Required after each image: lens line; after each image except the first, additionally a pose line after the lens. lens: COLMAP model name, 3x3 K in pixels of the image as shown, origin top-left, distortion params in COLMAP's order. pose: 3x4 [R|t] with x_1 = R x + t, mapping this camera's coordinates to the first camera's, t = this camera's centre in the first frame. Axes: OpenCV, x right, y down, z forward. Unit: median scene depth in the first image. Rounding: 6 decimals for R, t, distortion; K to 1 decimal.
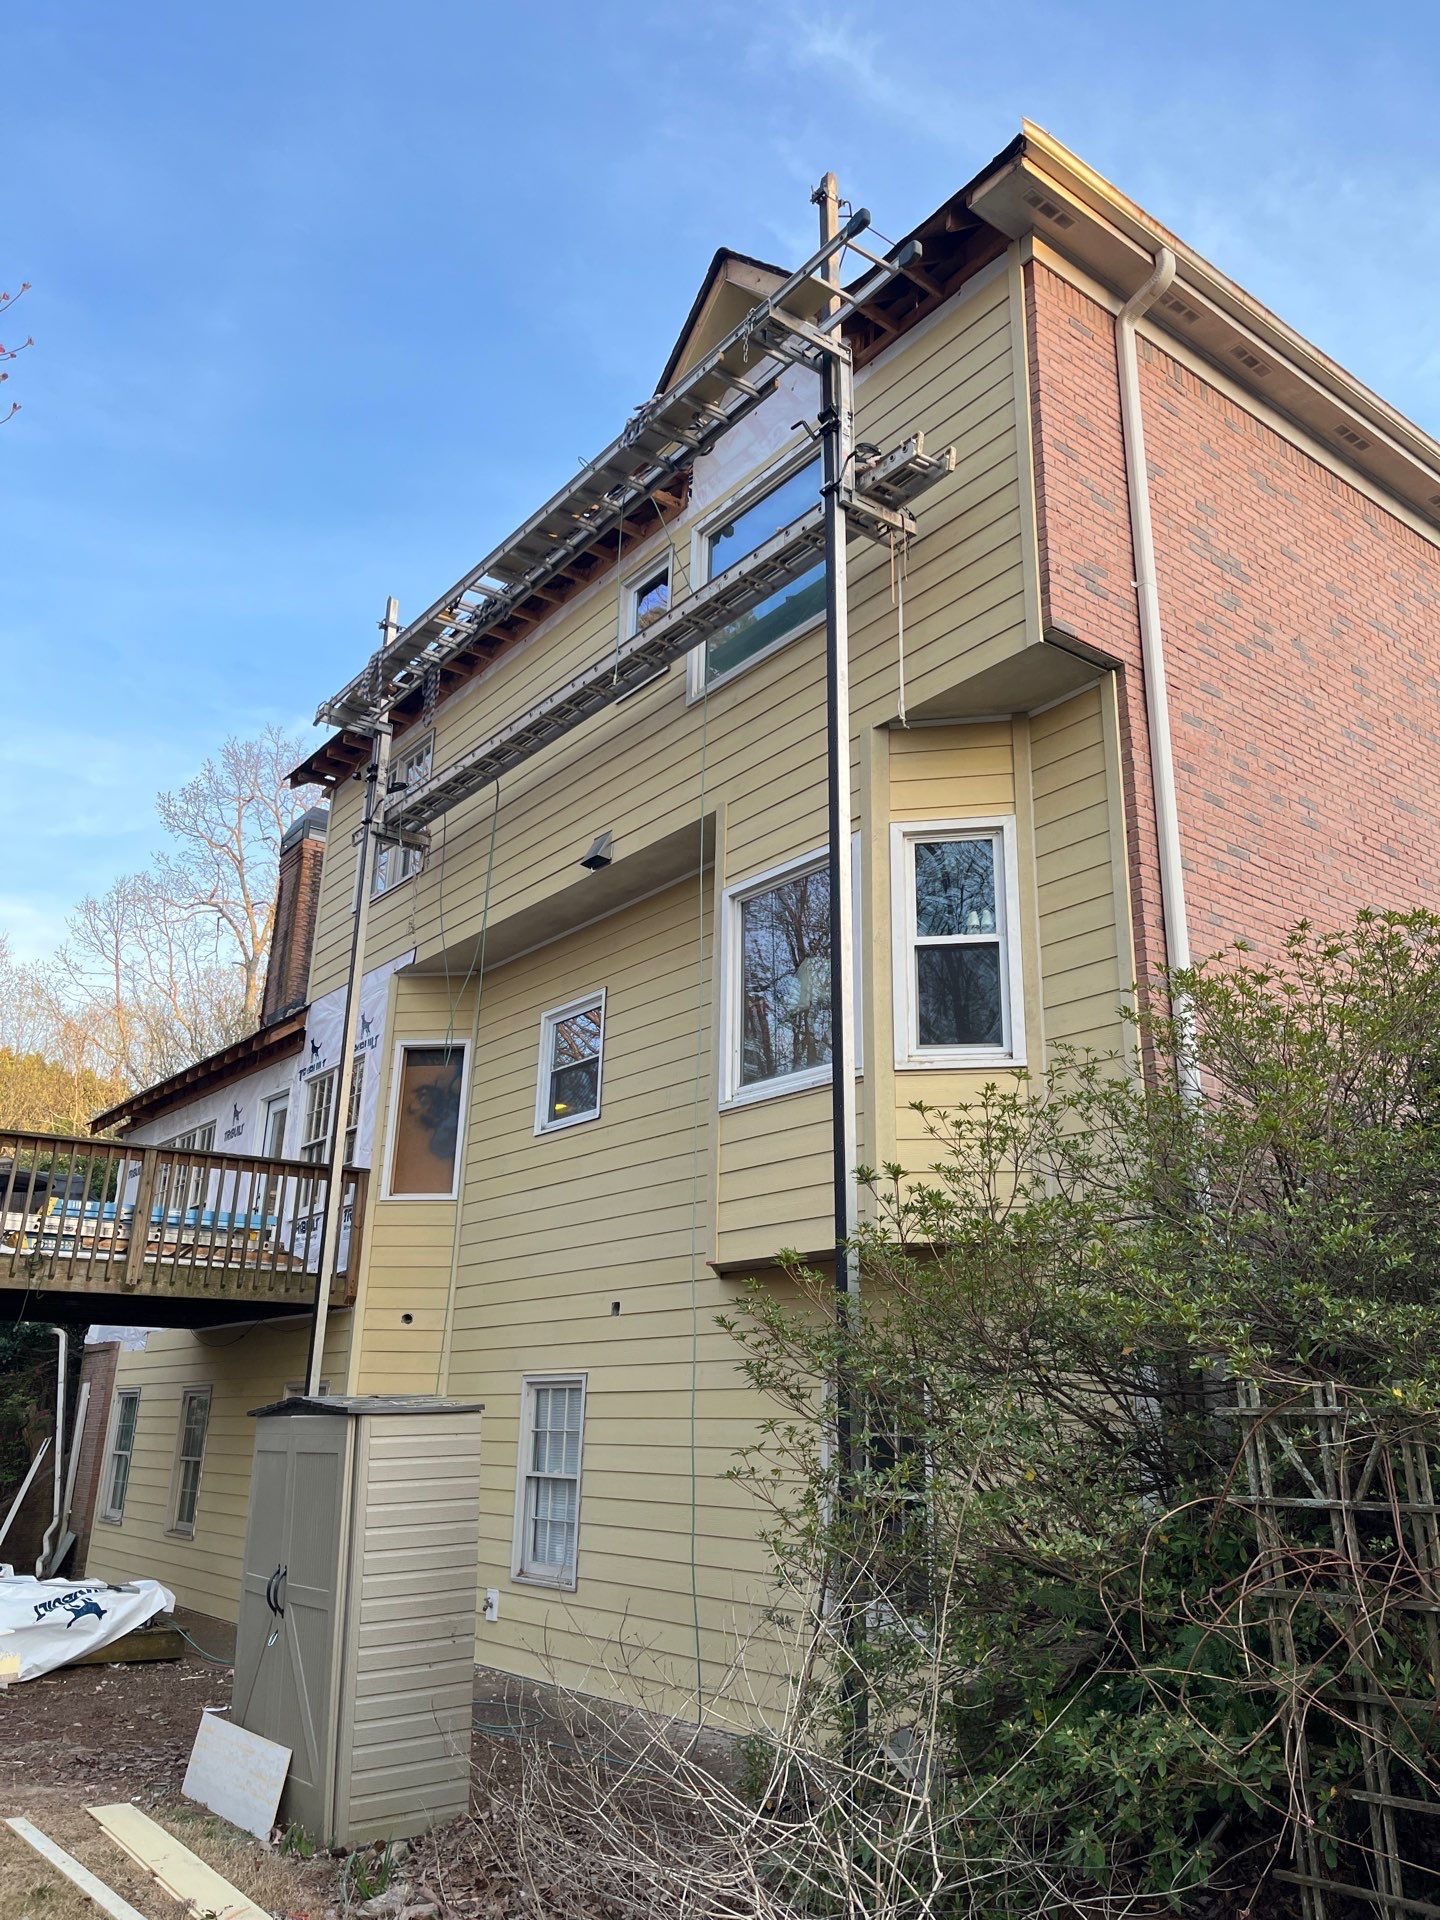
lens RADIAL K [[1411.3, 0, 721.9], [0, 1411.3, 960.1], [0, 0, 1]] dist [0.046548, -0.044661]
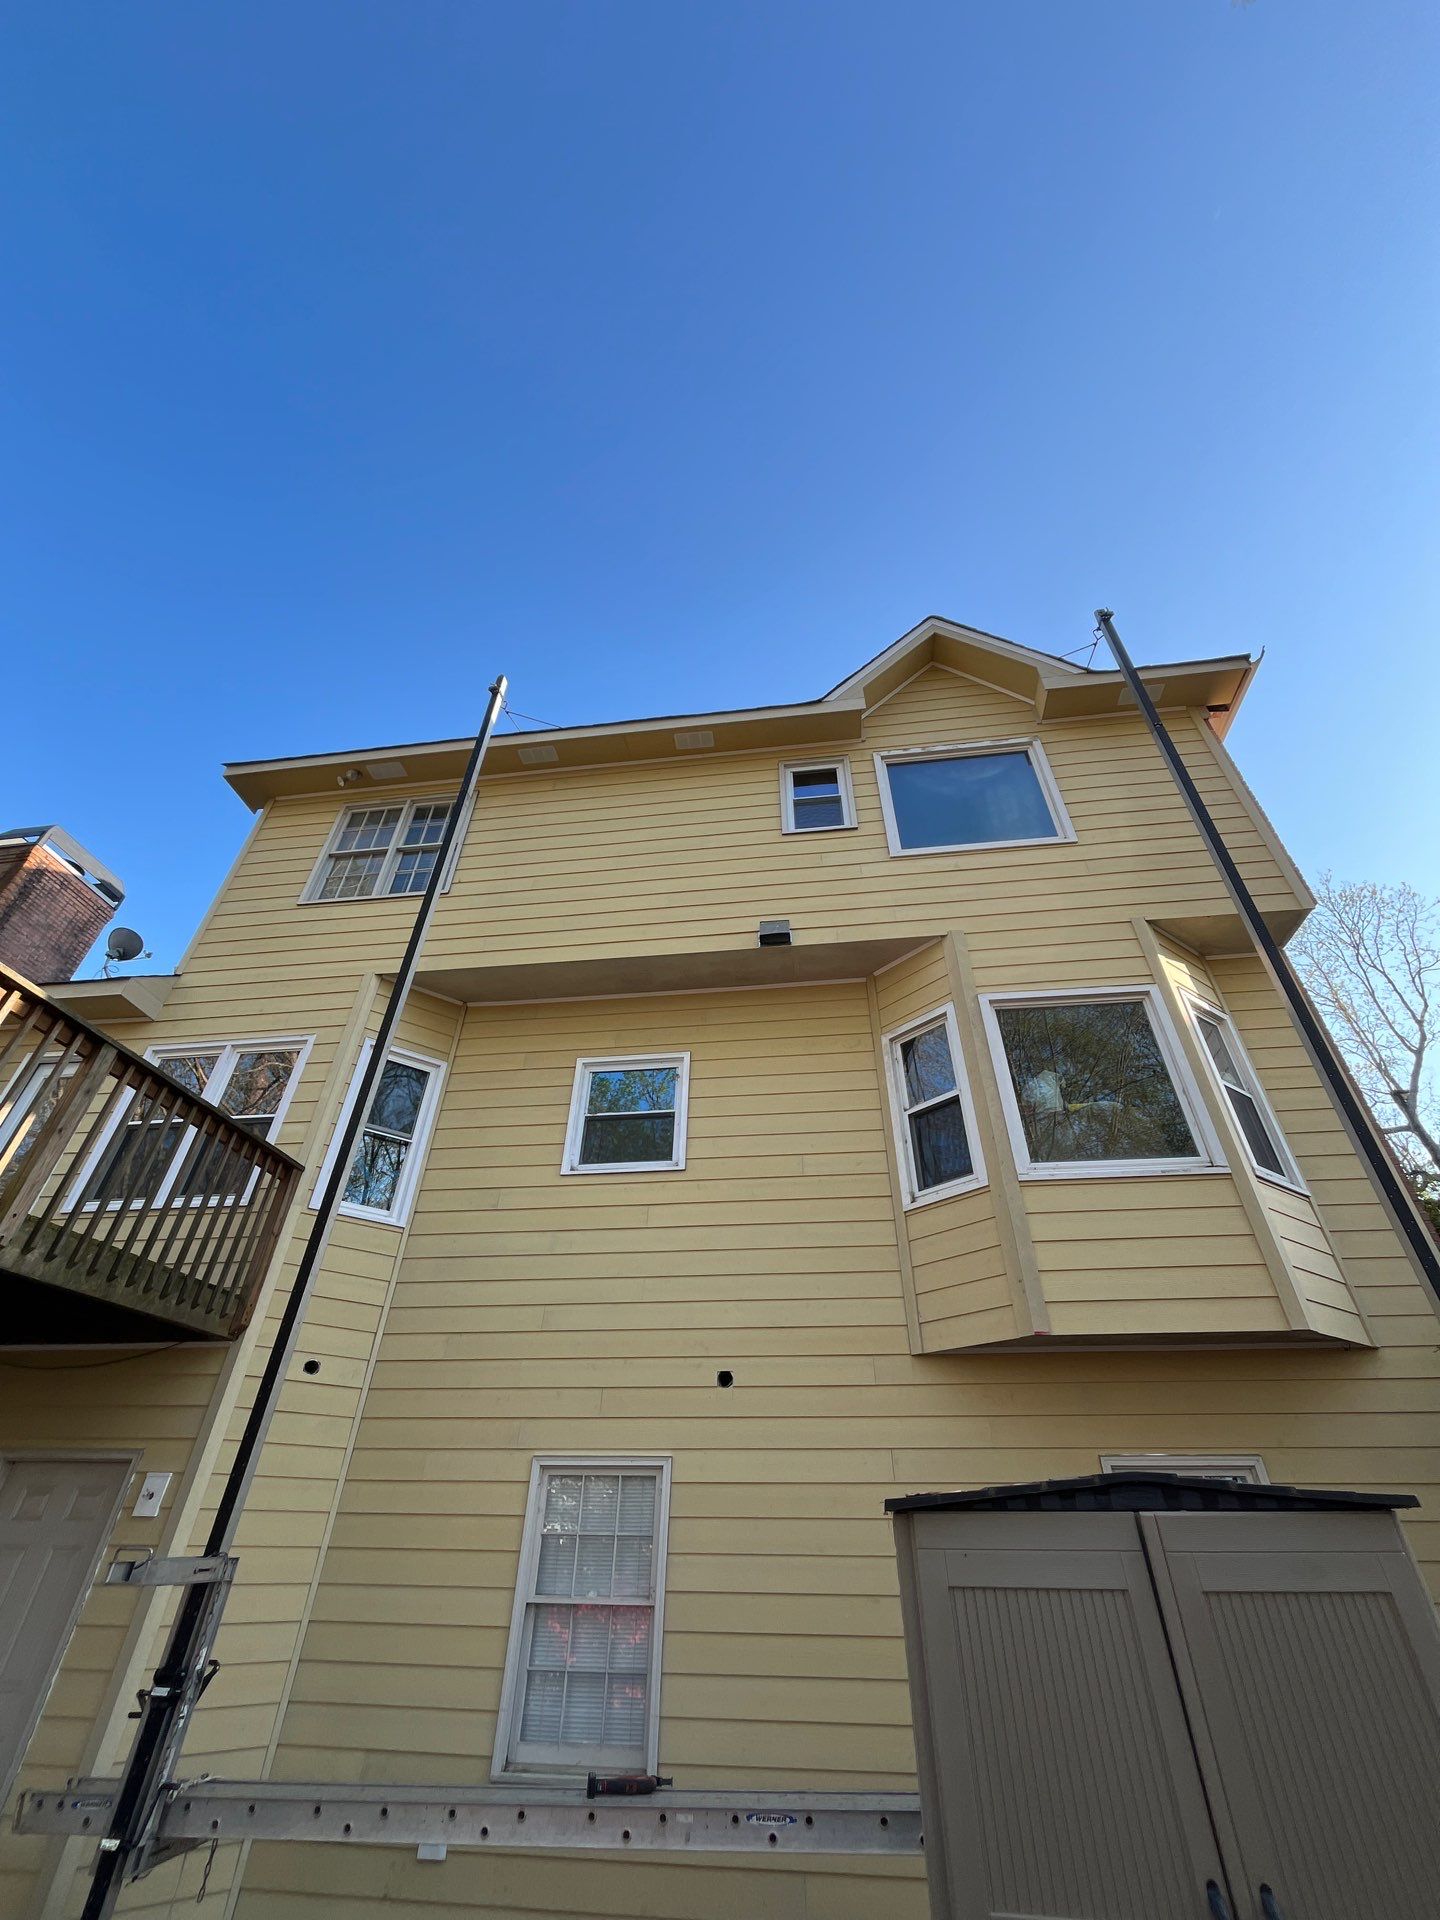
lens RADIAL K [[773.0, 0, 720.0], [0, 773.0, 960.0], [0, 0, 1]] dist [-0.000853, 0.000638]
pose [[0.713355, 0.415667, 0.564222, -0.437793], [-0.221522, 0.897571, -0.381175, 0.180023], [-0.664871, 0.146925, 0.732366, 0.552308]]
